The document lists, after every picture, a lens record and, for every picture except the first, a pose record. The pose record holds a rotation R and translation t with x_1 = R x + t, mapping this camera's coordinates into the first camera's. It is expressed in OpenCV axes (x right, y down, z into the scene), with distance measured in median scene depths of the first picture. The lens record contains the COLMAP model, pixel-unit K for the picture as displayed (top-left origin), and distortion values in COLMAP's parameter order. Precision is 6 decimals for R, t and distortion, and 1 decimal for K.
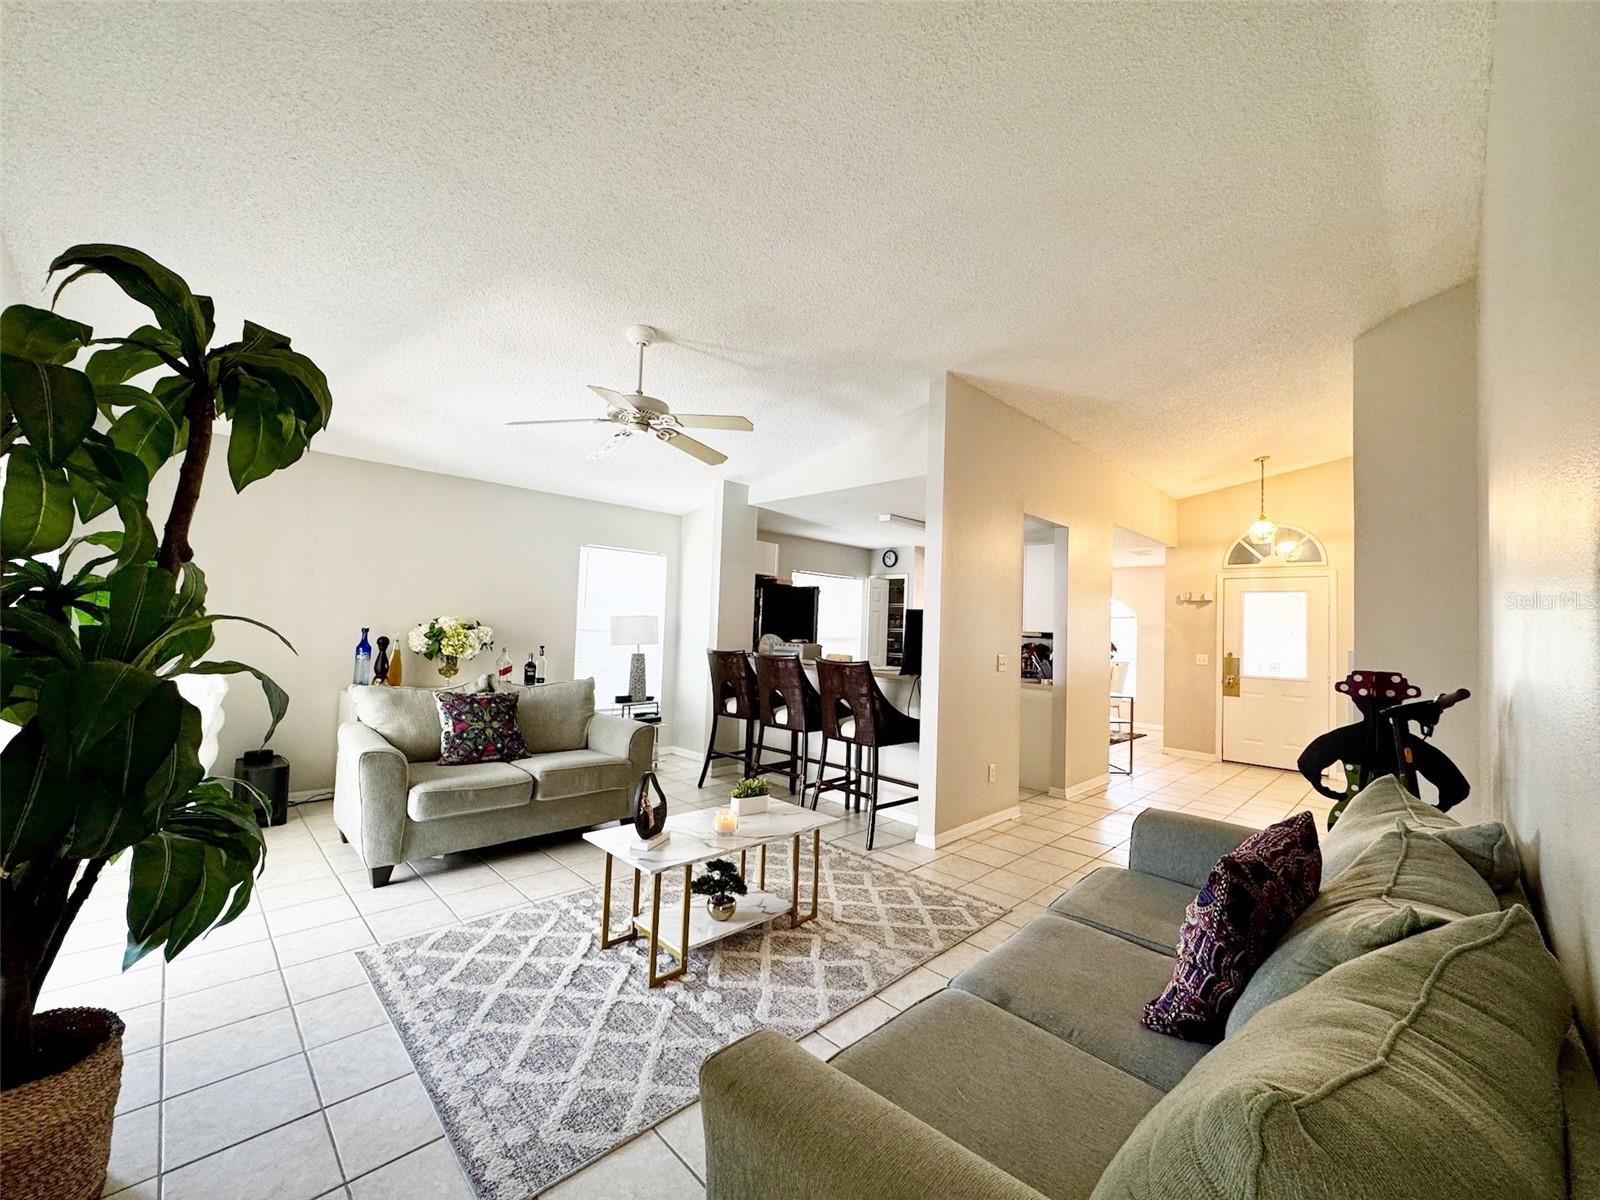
lens RADIAL K [[637.1, 0, 798.2], [0, 637.1, 602.3], [0, 0, 1]] dist [-0.004005, 0.000273]
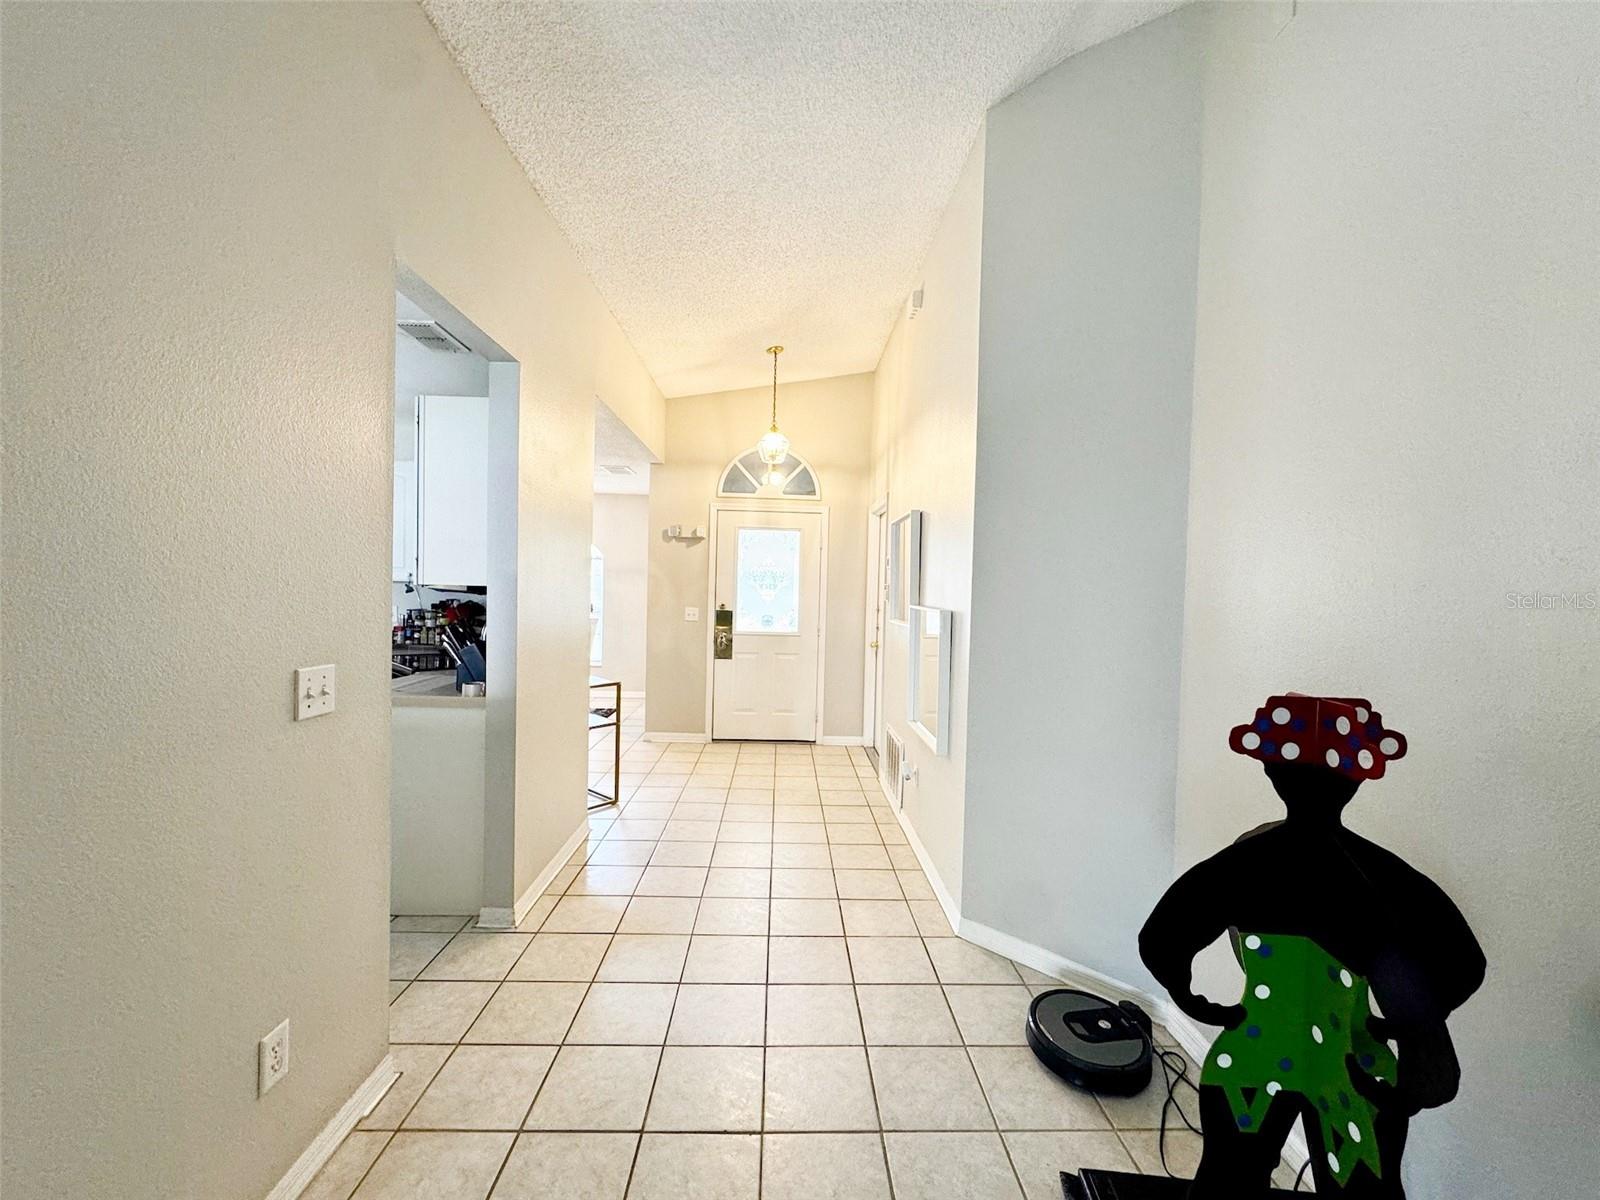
lens RADIAL K [[637.1, 0, 800.0], [0, 637.1, 603.3], [0, 0, 1]] dist [-0.004005, 0.000273]
pose [[0.679588, -0.036836, 0.732668, 0.365115], [-0.031689, 0.996332, 0.079486, 0.026676], [-0.732909, -0.077235, 0.675928, 0.876933]]
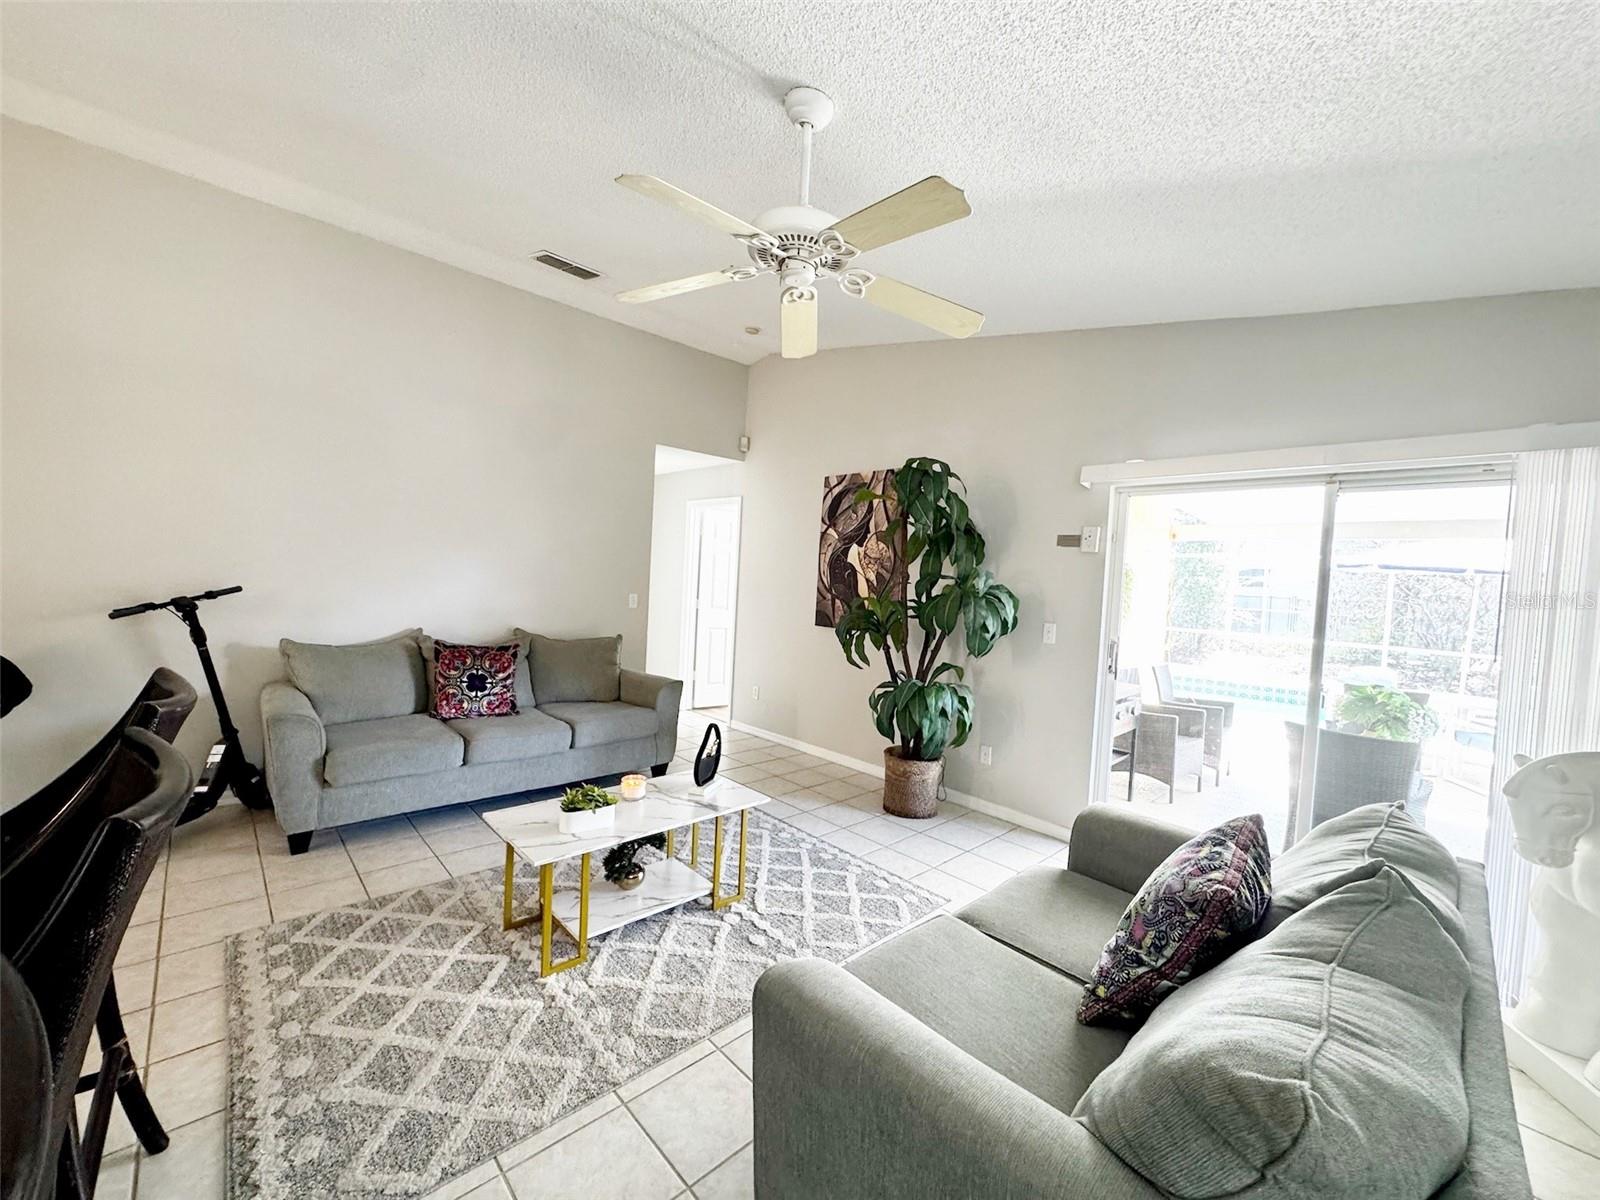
lens RADIAL K [[637.1, 0, 802.3], [0, 637.1, 593.4], [0, 0, 1]] dist [-0.004005, 0.000273]
pose [[-0.995986, -0.088463, 0.013648, -0.307755], [-0.088675, 0.995936, -0.015775, 0.030094], [-0.012197, -0.016922, -0.999782, 1.696451]]
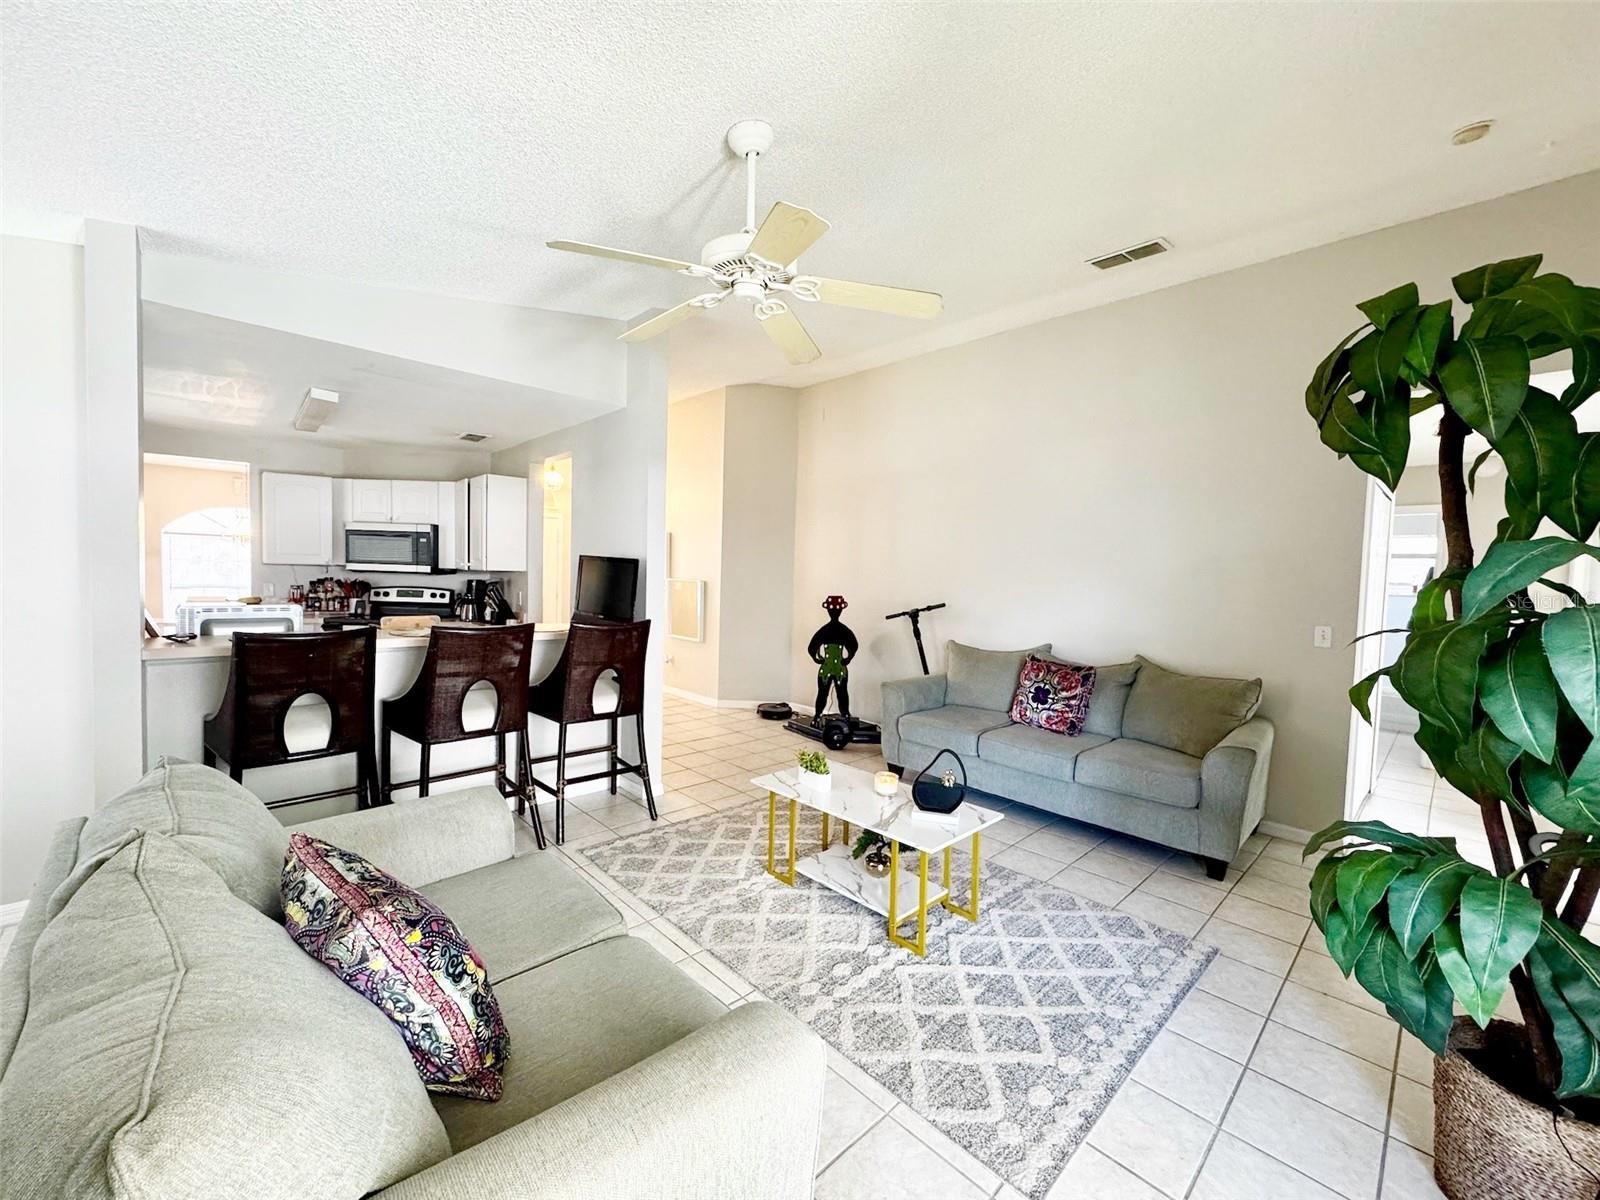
lens RADIAL K [[637.1, 0, 802.2], [0, 637.1, 598.0], [0, 0, 1]] dist [-0.004005, 0.000273]
pose [[0.012309, -0.075355, 0.997081, -0.969662], [-0.071849, 0.994512, 0.076047, -0.025651], [-0.997340, -0.072575, 0.006827, 0.981000]]
